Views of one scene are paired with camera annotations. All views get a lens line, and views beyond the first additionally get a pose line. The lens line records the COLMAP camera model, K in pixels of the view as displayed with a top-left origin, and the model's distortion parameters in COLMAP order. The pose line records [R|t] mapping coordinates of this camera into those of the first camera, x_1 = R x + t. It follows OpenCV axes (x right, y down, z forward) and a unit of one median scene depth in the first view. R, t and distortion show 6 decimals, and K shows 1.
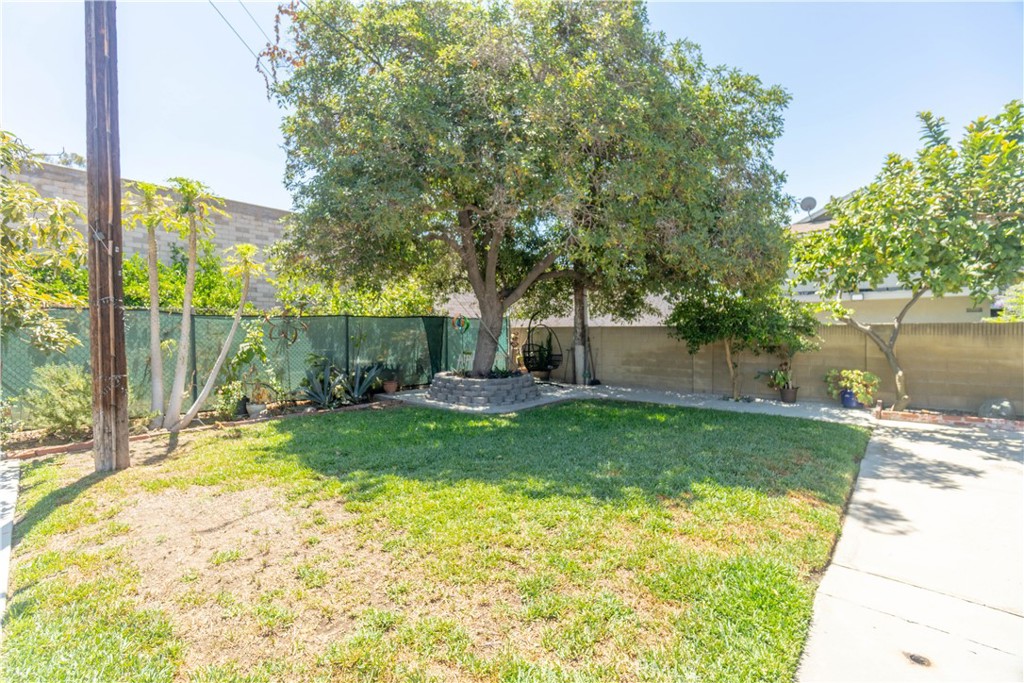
lens RADIAL K [[443.9, 0, 511.7], [0, 443.9, 340.7], [0, 0, 1]] dist [0.002922, -0.000600]
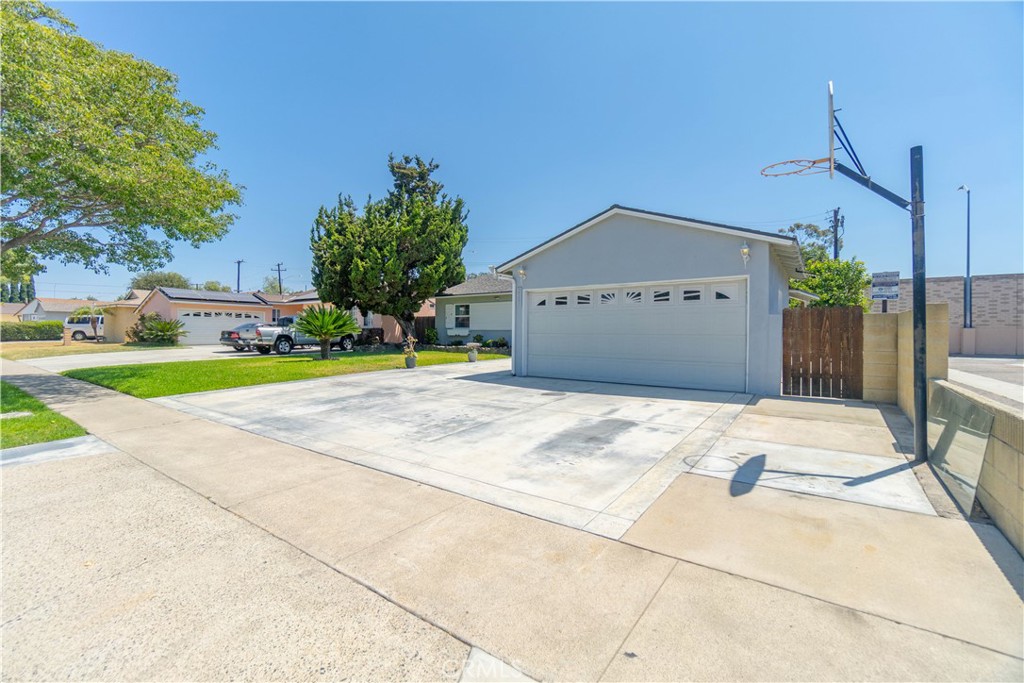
lens RADIAL K [[443.9, 0, 510.9], [0, 443.9, 334.5], [0, 0, 1]] dist [0.002922, -0.000600]
pose [[0.110274, 0.004684, -0.993890, 1.567041], [-0.009055, 0.999952, 0.003708, -0.005762], [0.993860, 0.008591, 0.110311, -1.842299]]
